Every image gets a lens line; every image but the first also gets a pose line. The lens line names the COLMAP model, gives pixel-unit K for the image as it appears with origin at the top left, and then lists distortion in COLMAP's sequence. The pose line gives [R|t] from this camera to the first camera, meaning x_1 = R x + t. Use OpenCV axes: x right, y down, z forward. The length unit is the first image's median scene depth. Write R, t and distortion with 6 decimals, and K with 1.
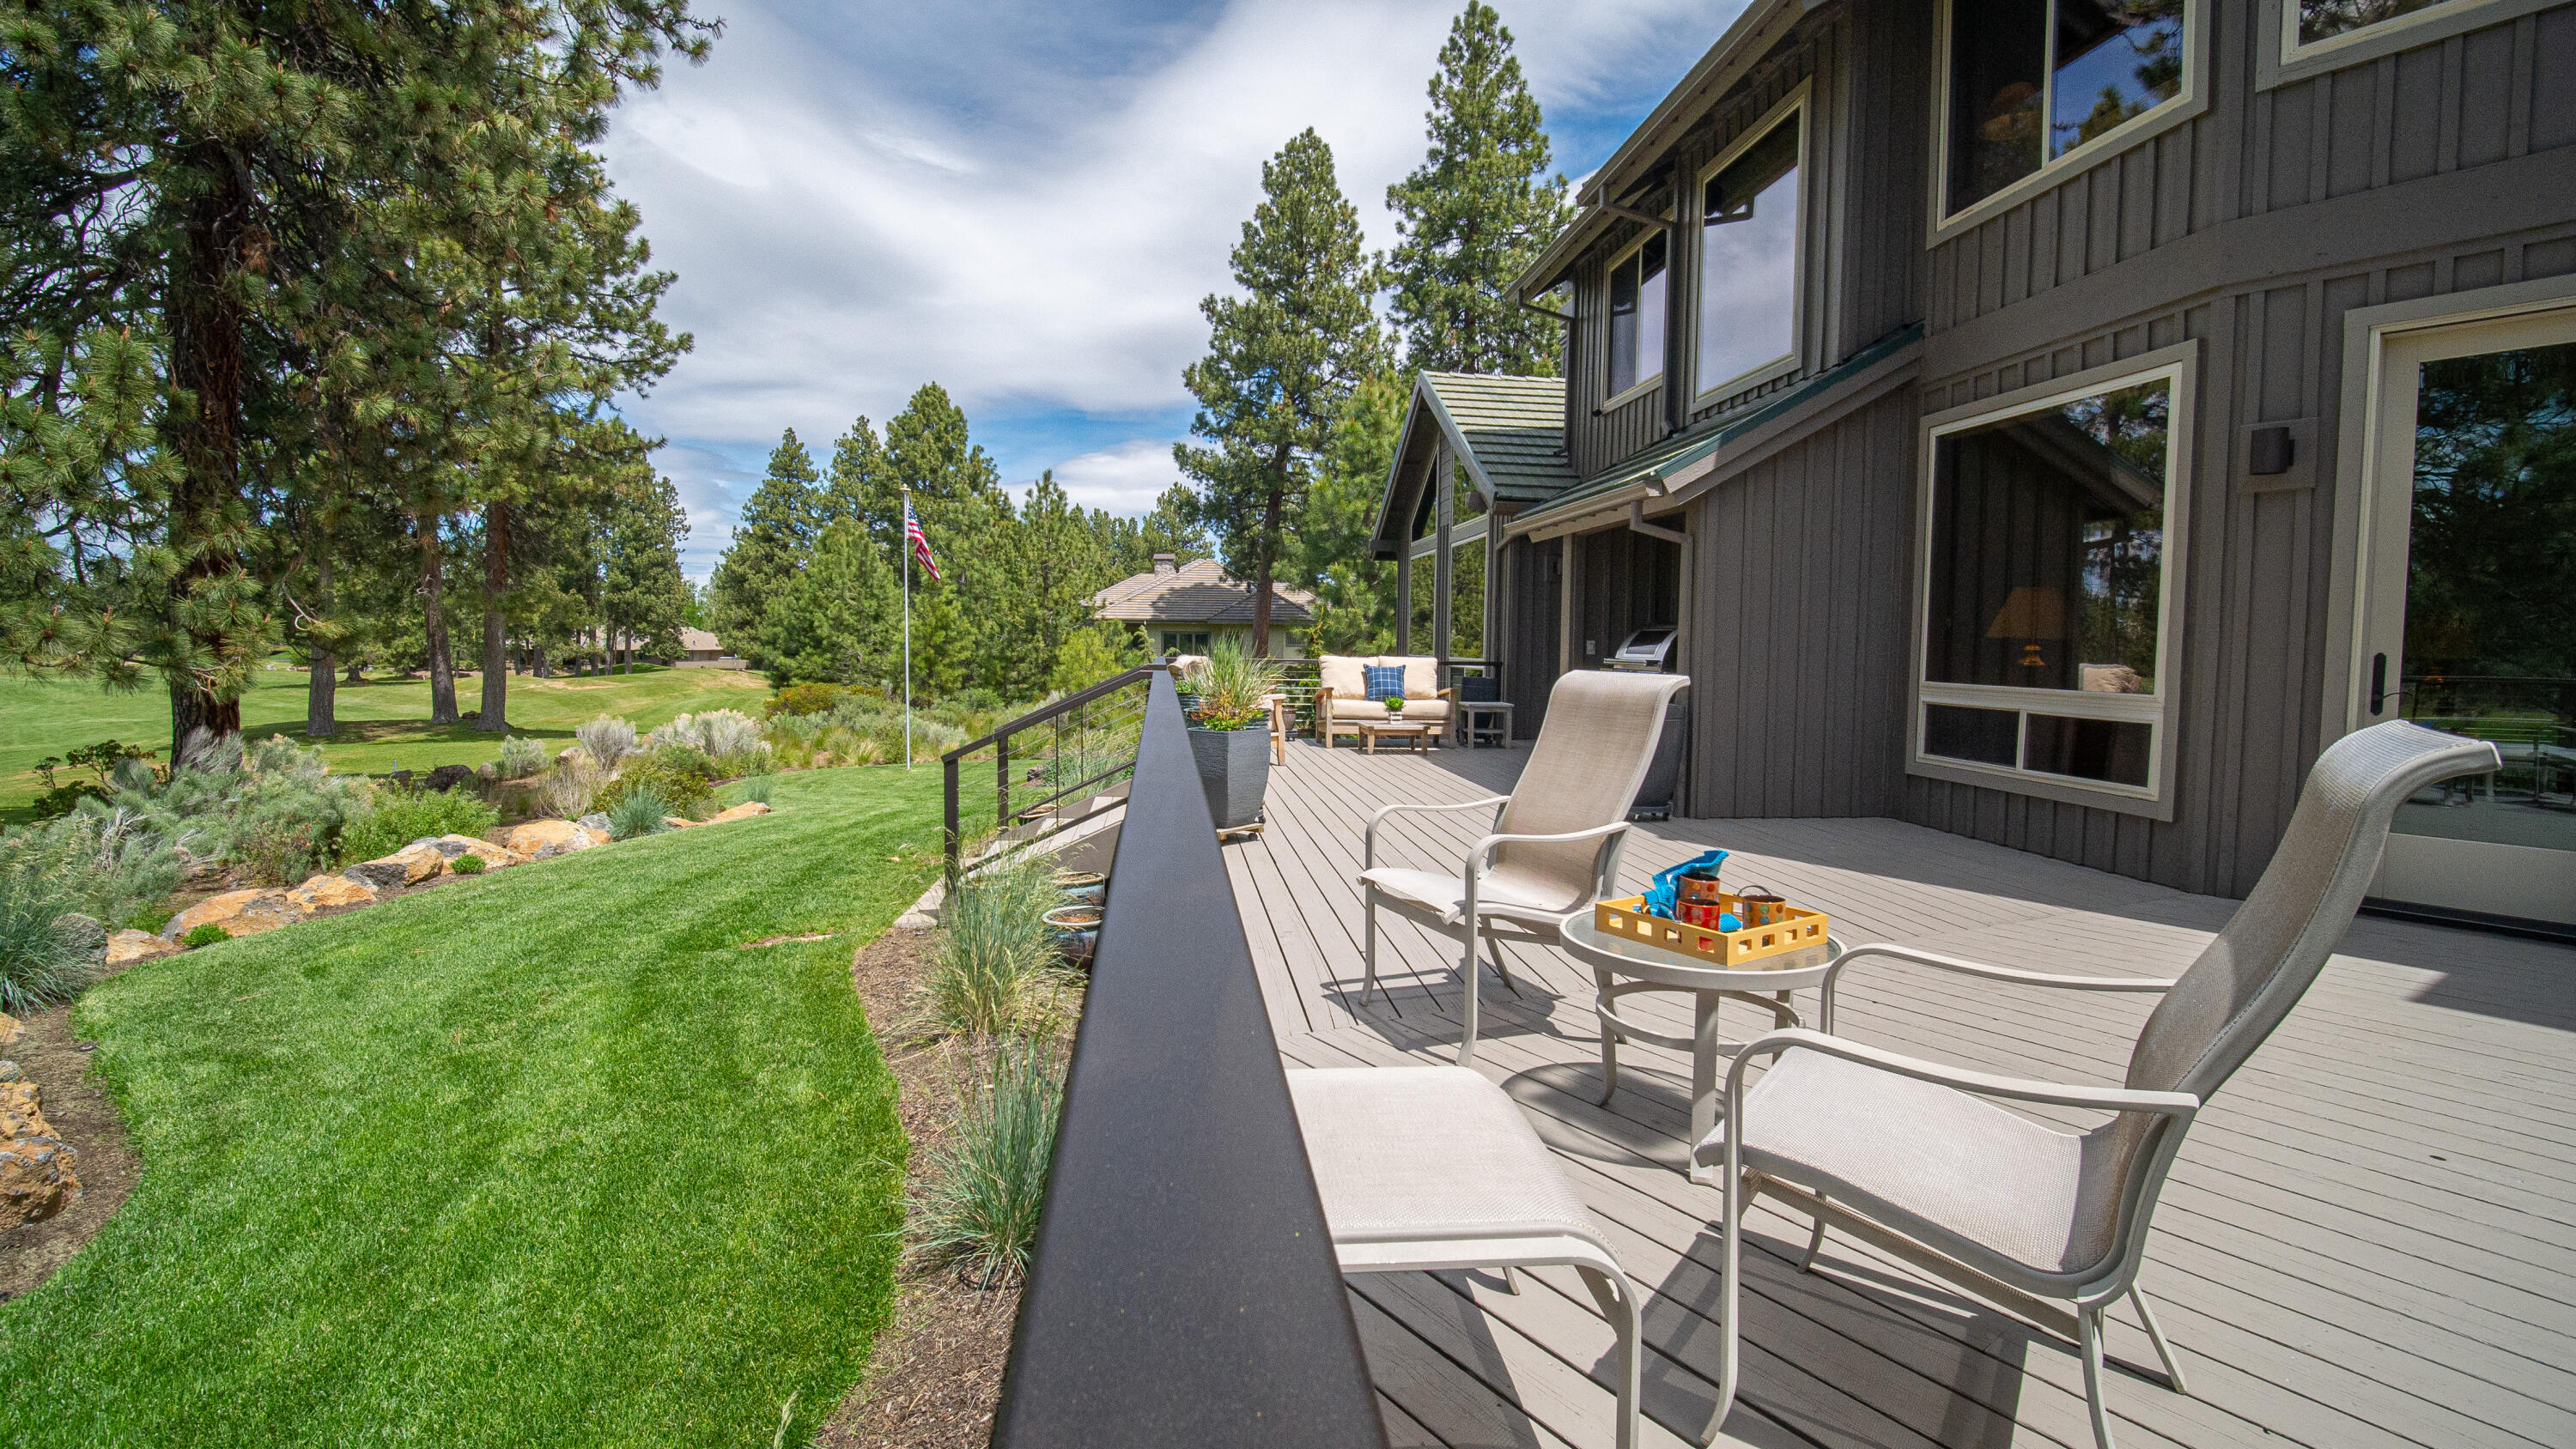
lens RADIAL K [[1147.7, 0, 1288.0], [0, 1147.7, 724.5], [0, 0, 1]] dist [-0.020818, 0.000007]
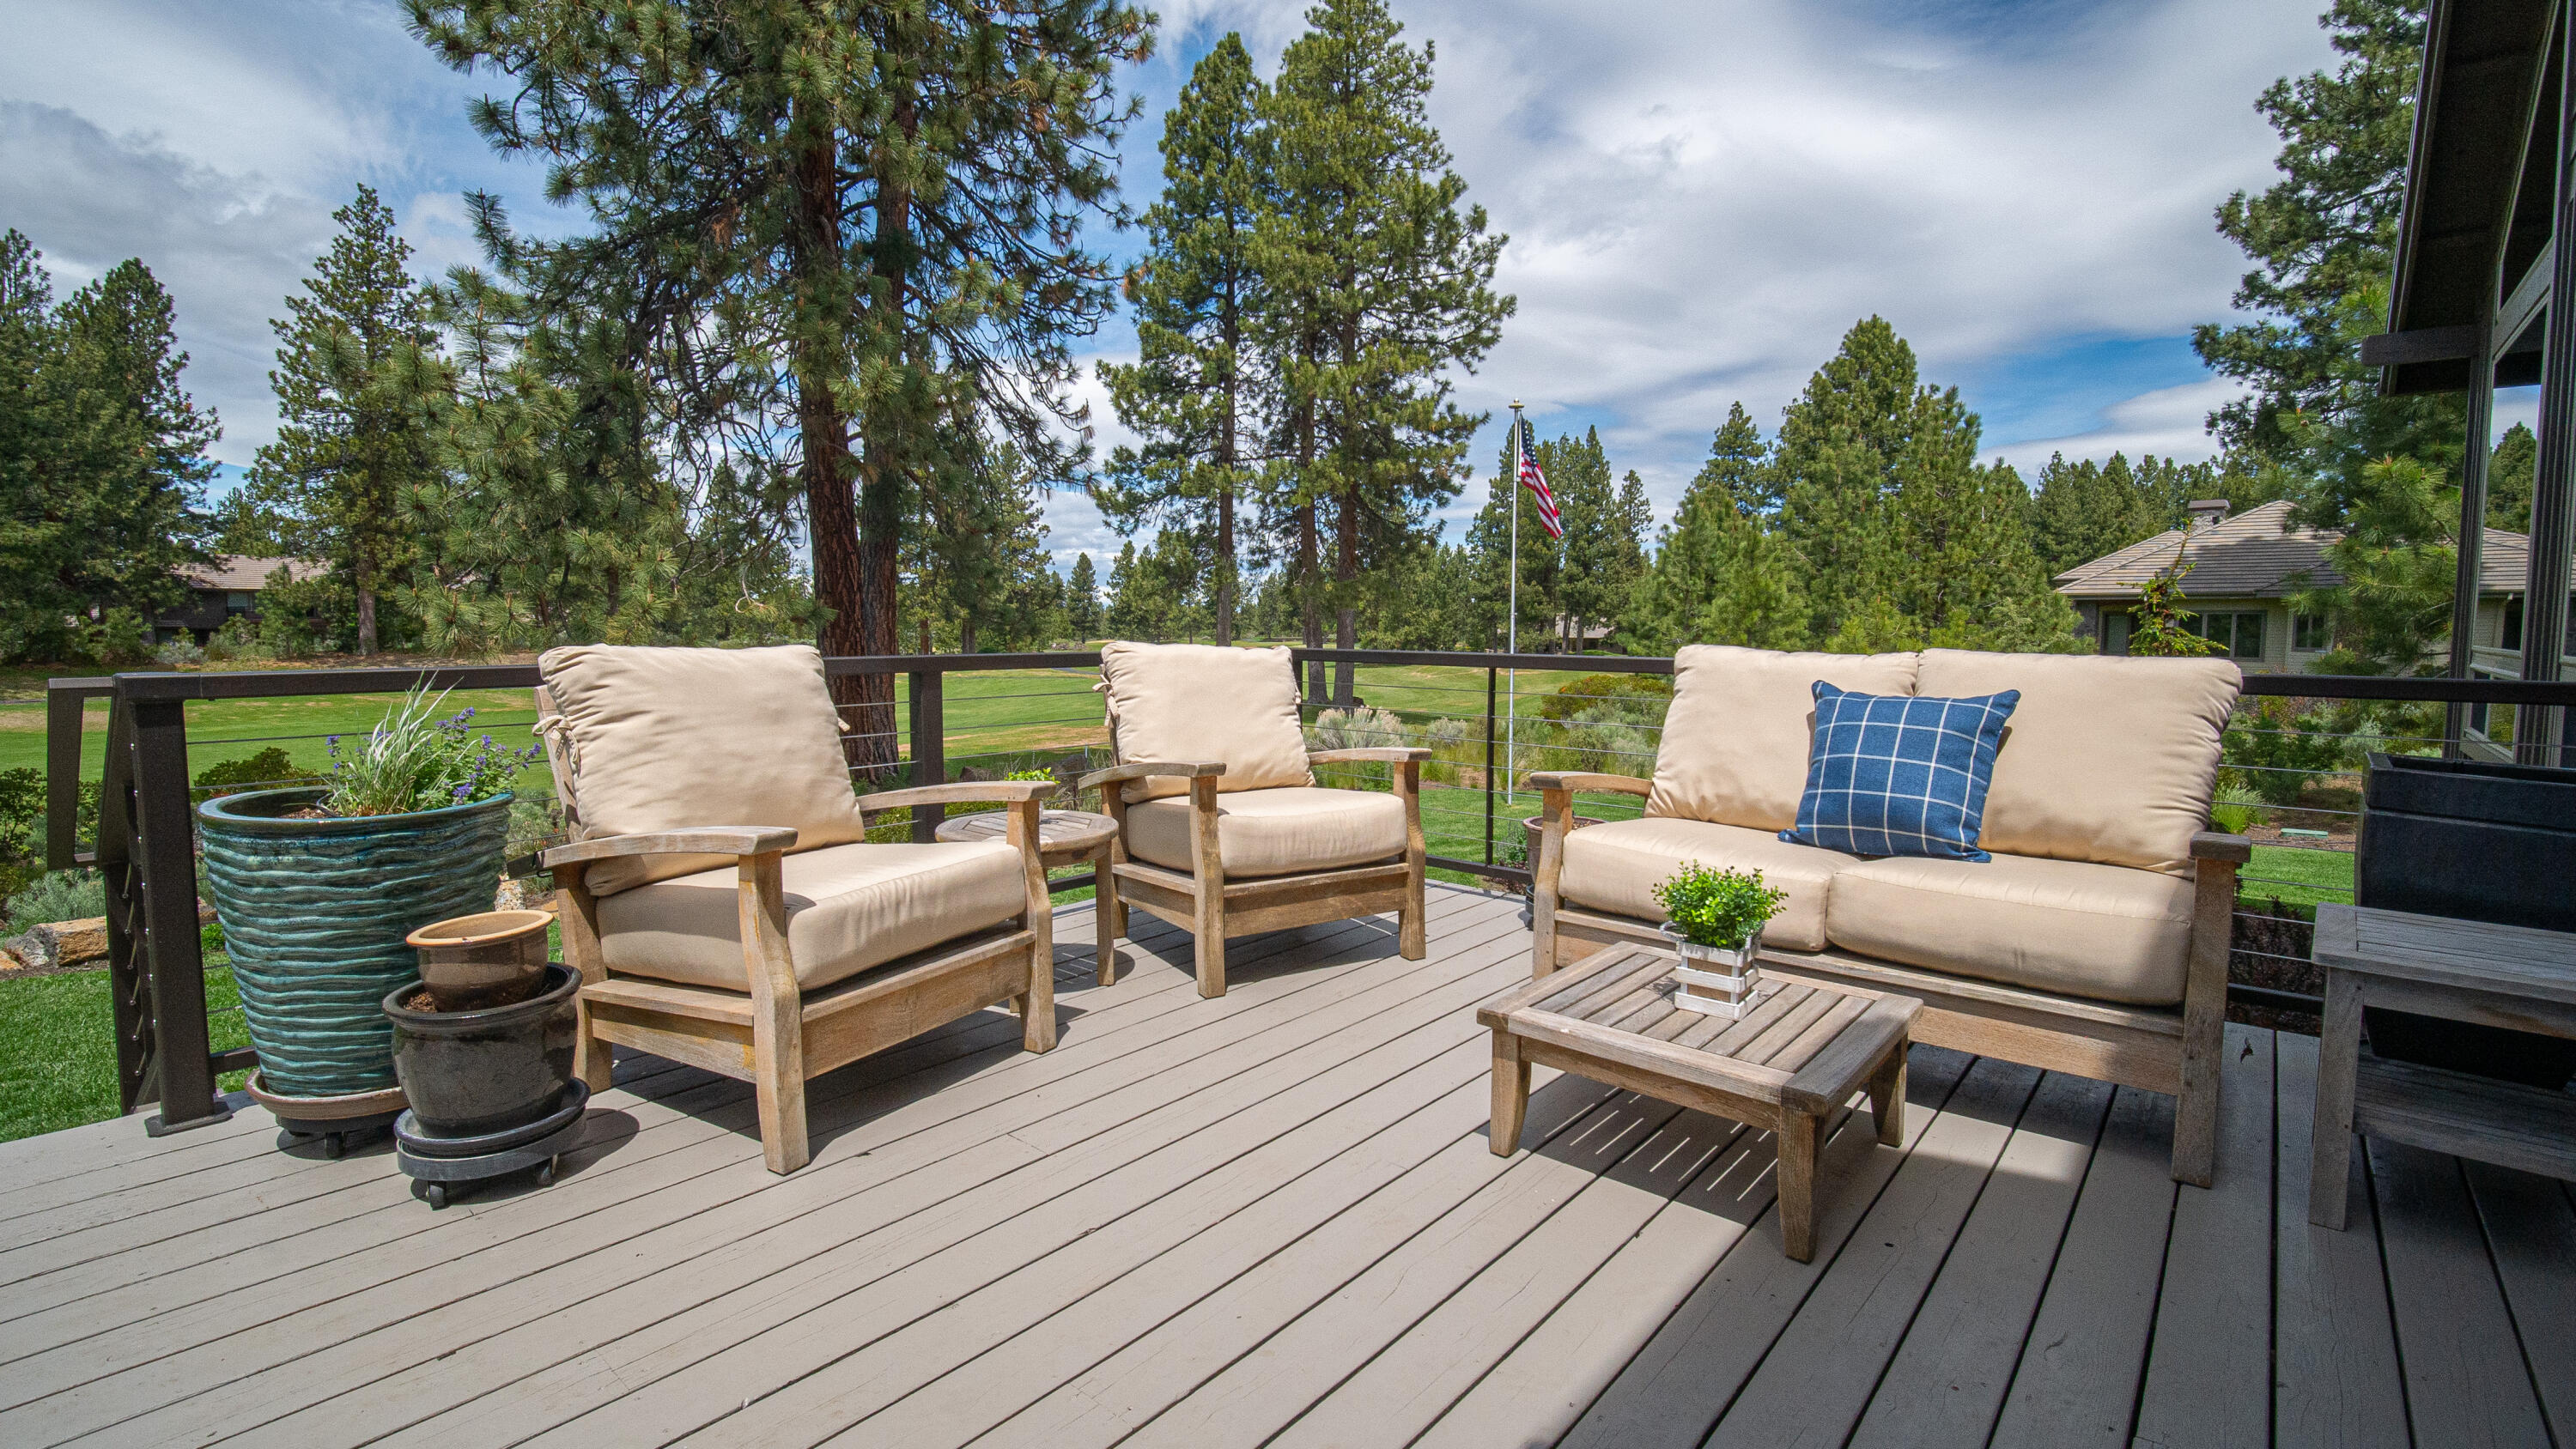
lens RADIAL K [[1147.7, 0, 1288.0], [0, 1147.7, 724.5], [0, 0, 1]] dist [-0.020818, 0.000007]
pose [[0.675321, 0.054253, -0.735526, 0.040629], [-0.046687, 0.998435, 0.030779, -0.011068], [0.736045, 0.013554, 0.676797, 0.179126]]
